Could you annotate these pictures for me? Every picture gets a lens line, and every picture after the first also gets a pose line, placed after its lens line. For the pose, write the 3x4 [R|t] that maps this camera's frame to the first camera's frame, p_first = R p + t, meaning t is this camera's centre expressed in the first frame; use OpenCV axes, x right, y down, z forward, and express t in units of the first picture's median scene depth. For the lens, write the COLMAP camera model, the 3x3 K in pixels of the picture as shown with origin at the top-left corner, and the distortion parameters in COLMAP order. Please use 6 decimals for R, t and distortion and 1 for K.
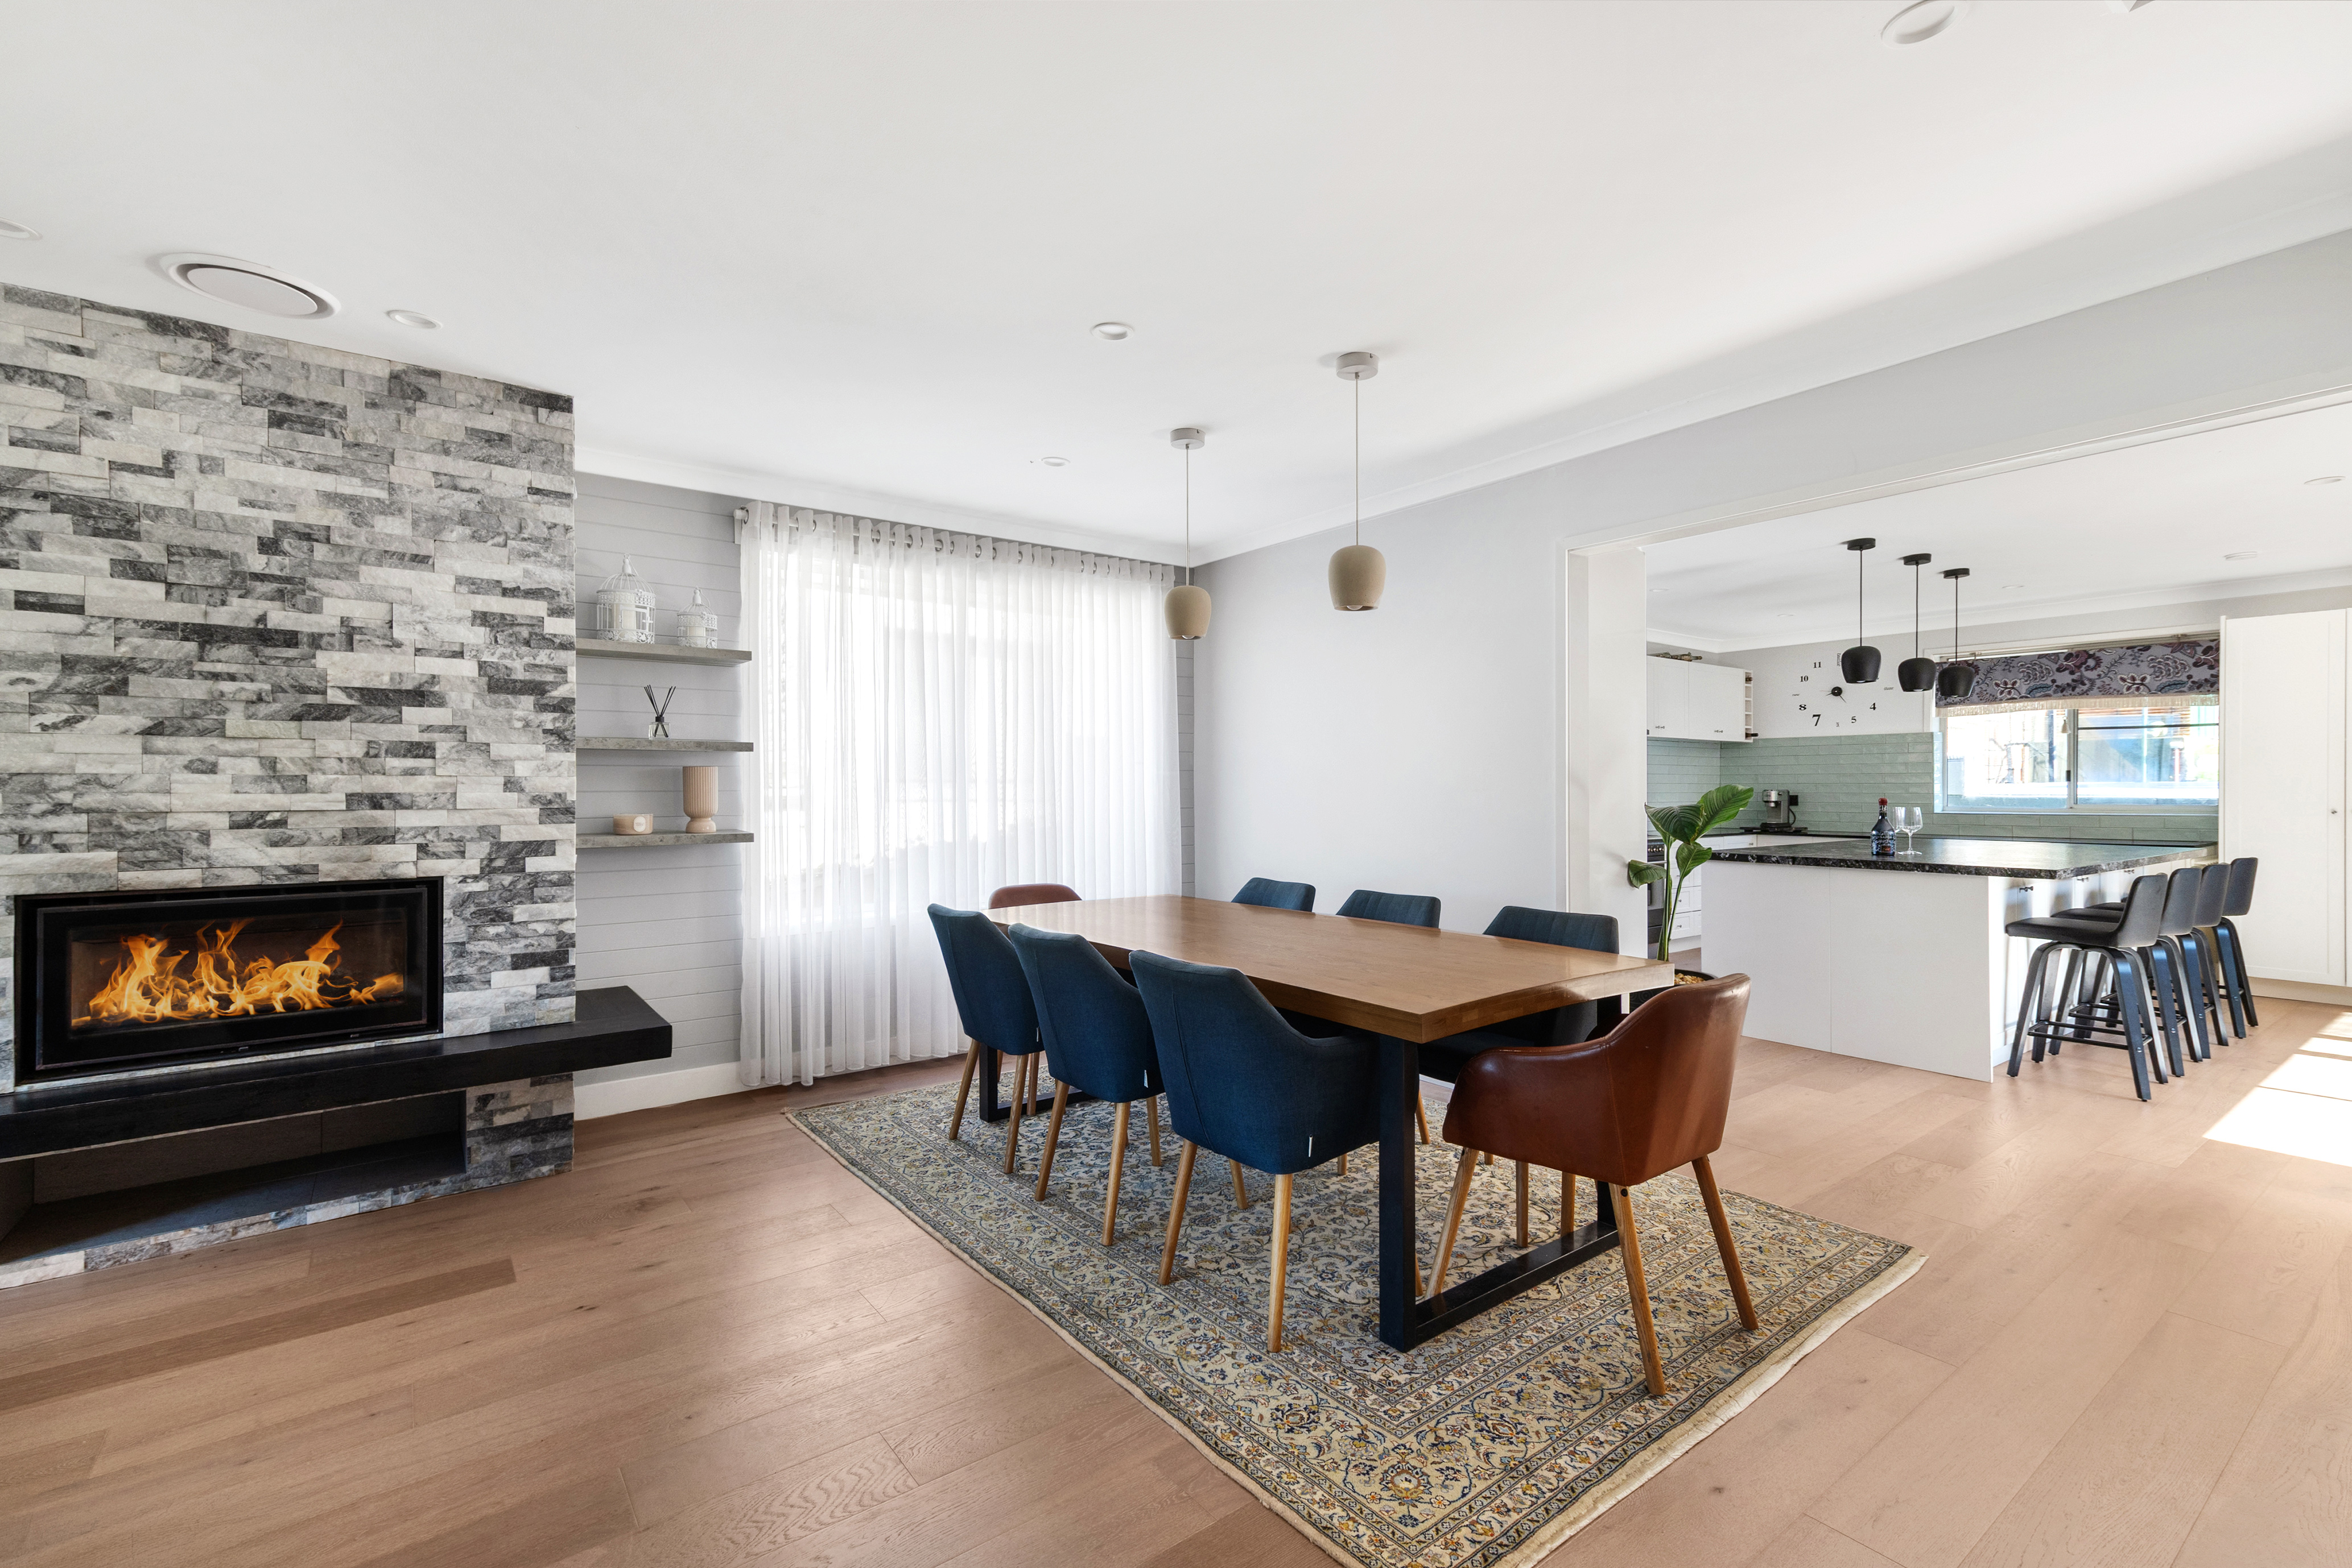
lens RADIAL K [[1017.8, 0, 1154.0], [0, 1017.8, 778.5], [0, 0, 1]] dist [0.015720, 0.000236]
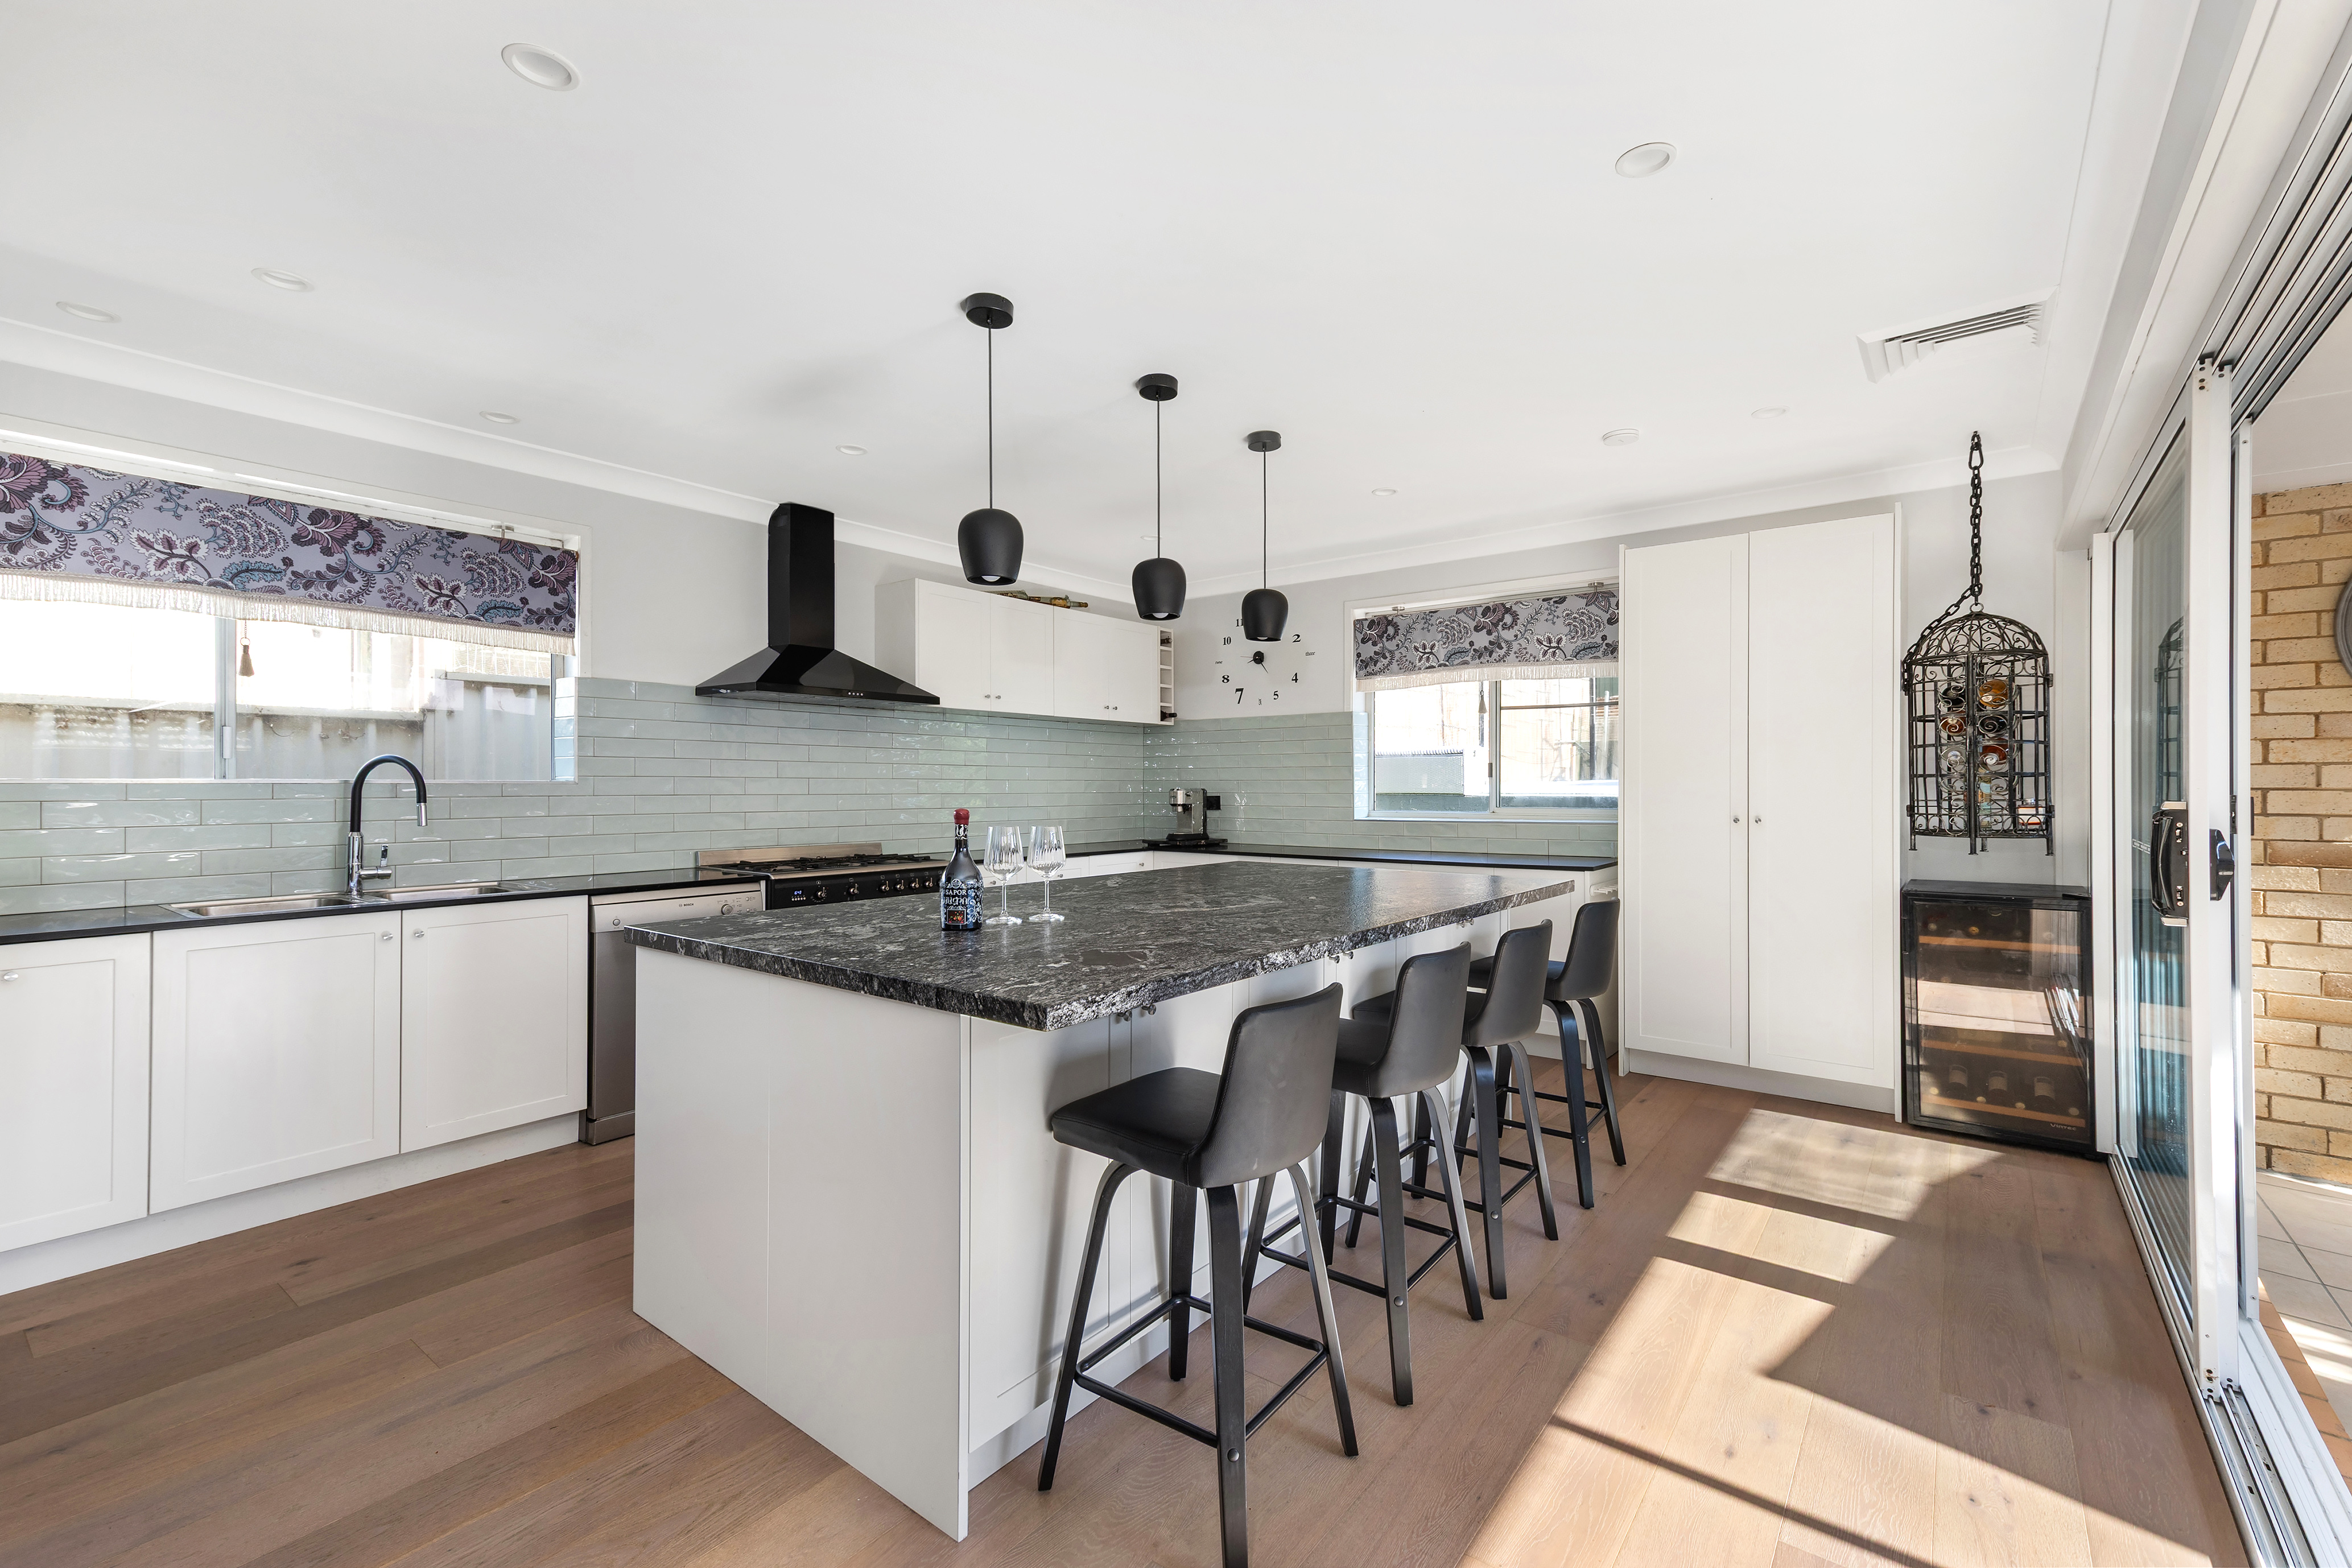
lens RADIAL K [[1017.8, 0, 1179.5], [0, 1017.8, 786.4], [0, 0, 1]] dist [0.015720, 0.000236]
pose [[0.953601, -0.004304, 0.301043, 0.376164], [0.001858, 0.999963, 0.008412, 0.003006], [-0.301068, -0.007462, 0.953573, 0.297519]]
